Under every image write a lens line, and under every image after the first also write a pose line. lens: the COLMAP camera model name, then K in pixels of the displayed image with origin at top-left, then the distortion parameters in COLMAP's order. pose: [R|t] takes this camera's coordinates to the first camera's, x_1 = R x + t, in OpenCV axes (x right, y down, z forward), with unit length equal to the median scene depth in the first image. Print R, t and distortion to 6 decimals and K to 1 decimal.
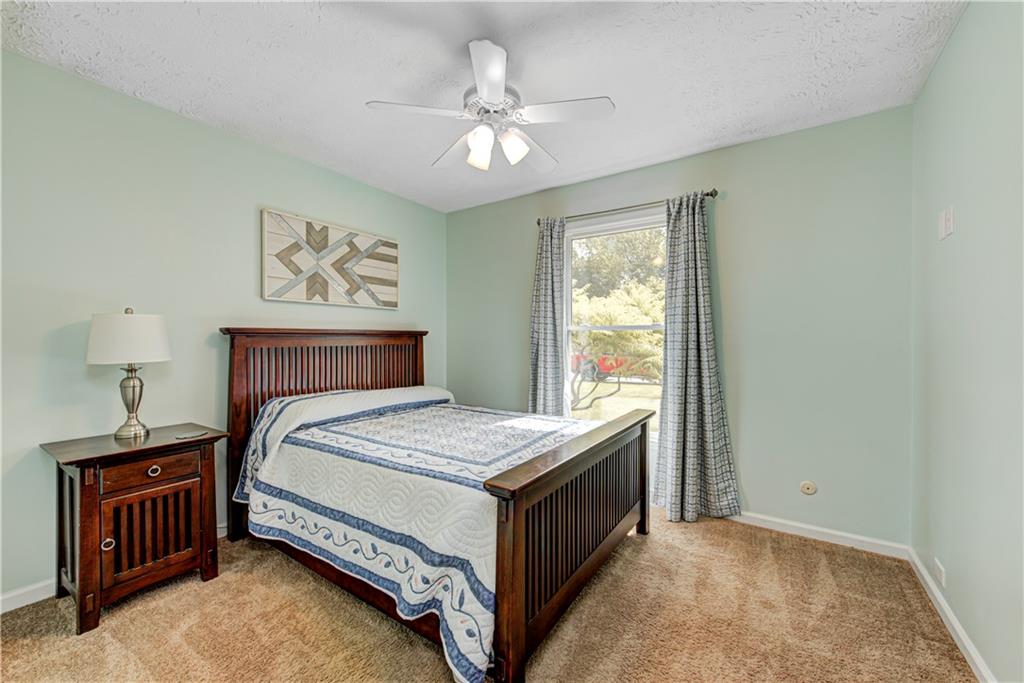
lens RADIAL K [[401.9, 0, 512.9], [0, 401.9, 341.4], [0, 0, 1]] dist [0.001900, -0.000012]
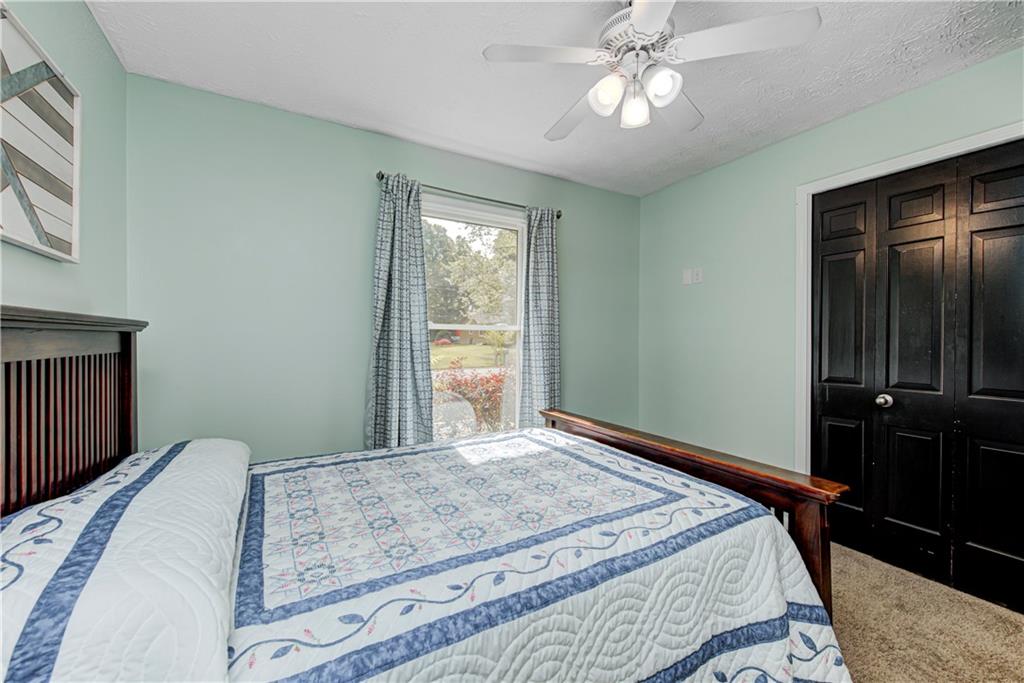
lens RADIAL K [[401.9, 0, 512.9], [0, 401.9, 341.4], [0, 0, 1]] dist [0.001900, -0.000012]
pose [[0.440644, -0.002524, 0.897679, -0.805484], [-0.000485, 0.999995, 0.003050, -0.007683], [-0.897682, -0.001779, 0.440640, 0.807318]]
